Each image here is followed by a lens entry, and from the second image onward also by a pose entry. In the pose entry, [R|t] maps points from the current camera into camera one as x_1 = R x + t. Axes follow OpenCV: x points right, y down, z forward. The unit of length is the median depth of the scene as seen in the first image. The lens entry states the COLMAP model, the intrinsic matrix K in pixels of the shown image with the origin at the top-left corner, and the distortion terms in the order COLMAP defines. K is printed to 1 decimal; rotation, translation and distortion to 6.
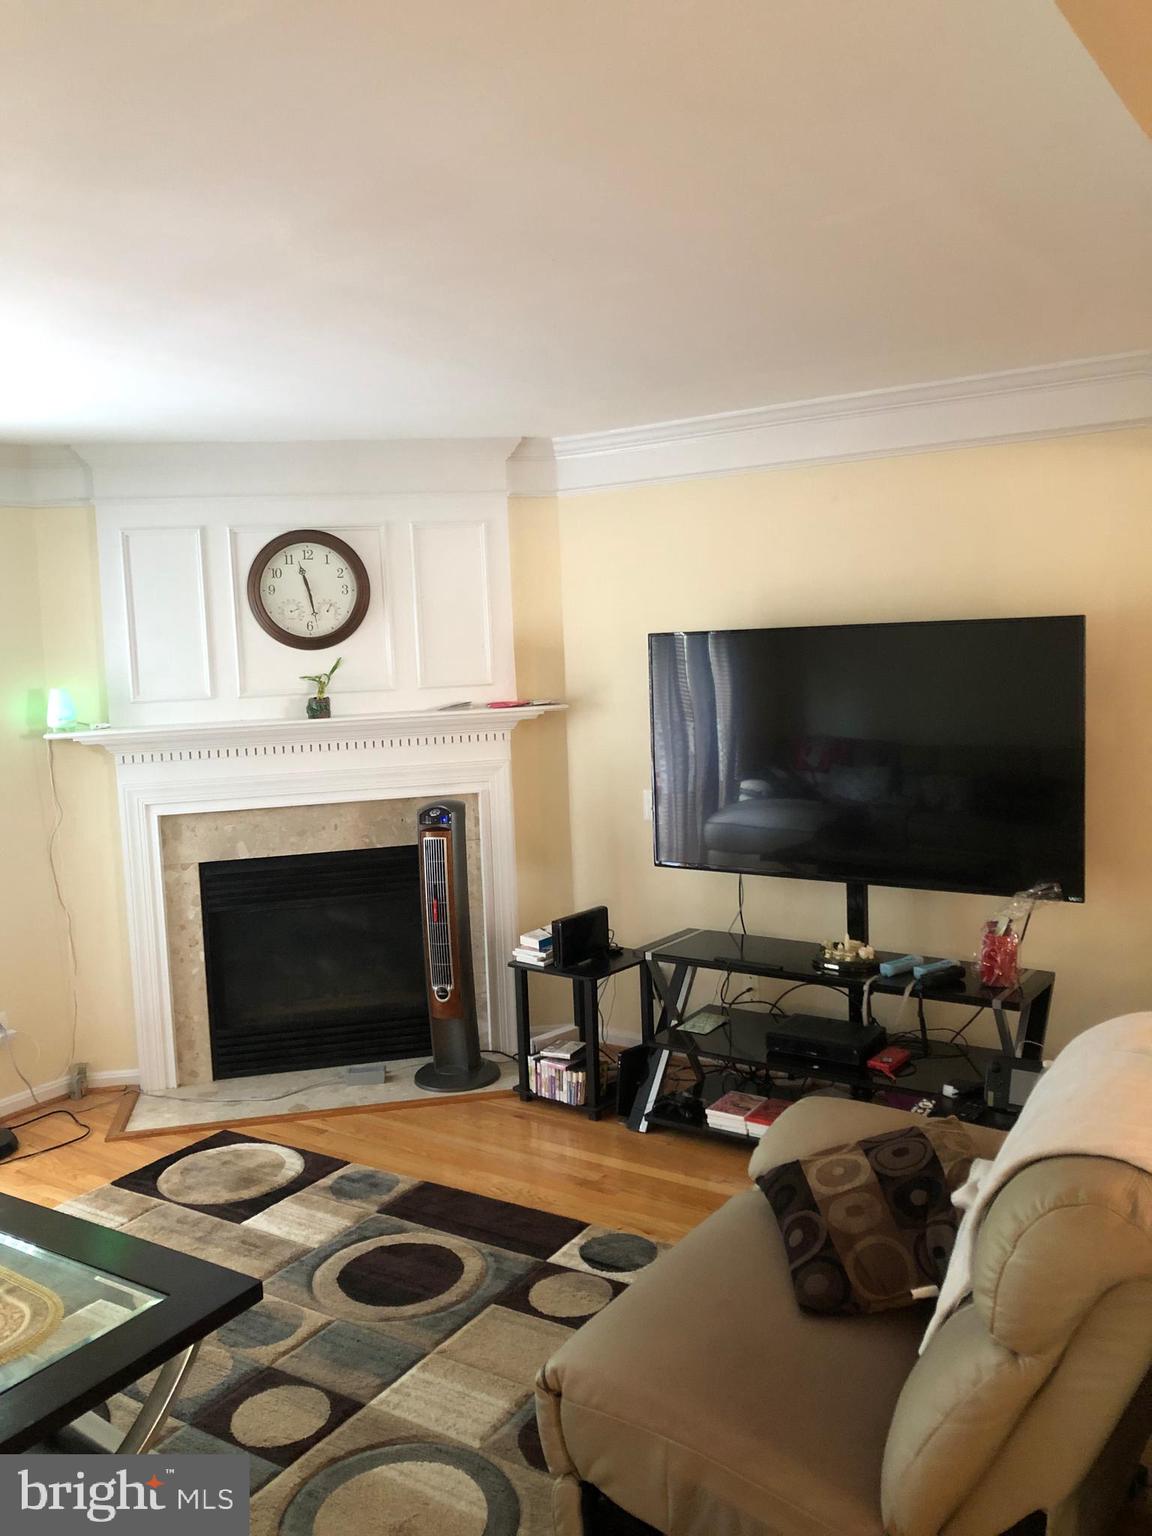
lens RADIAL K [[1244.8, 0, 580.5], [0, 1244.8, 766.9], [0, 0, 1]] dist [0.063727, -0.103077]
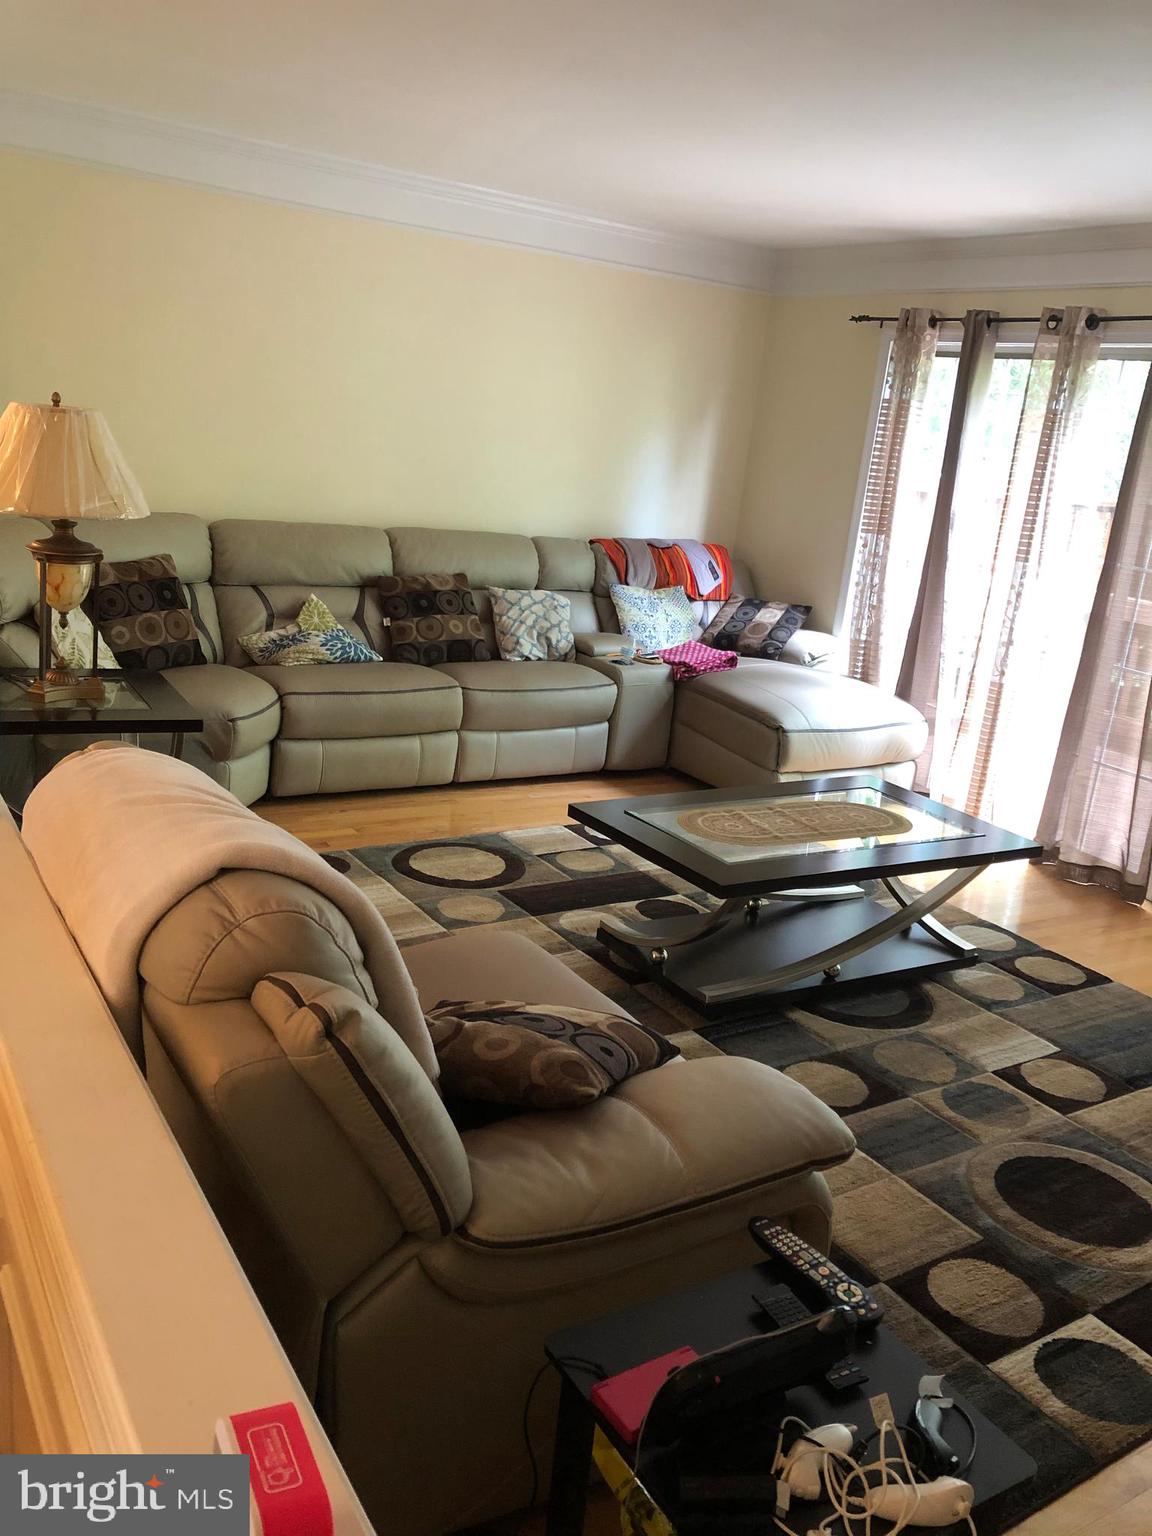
lens RADIAL K [[1244.8, 0, 580.5], [0, 1244.8, 766.9], [0, 0, 1]] dist [0.063727, -0.103077]
pose [[-0.410522, 0.234938, -0.881065, 0.474635], [-0.173534, 0.928450, 0.328430, -0.051910], [0.895186, 0.287723, -0.340380, 0.669862]]
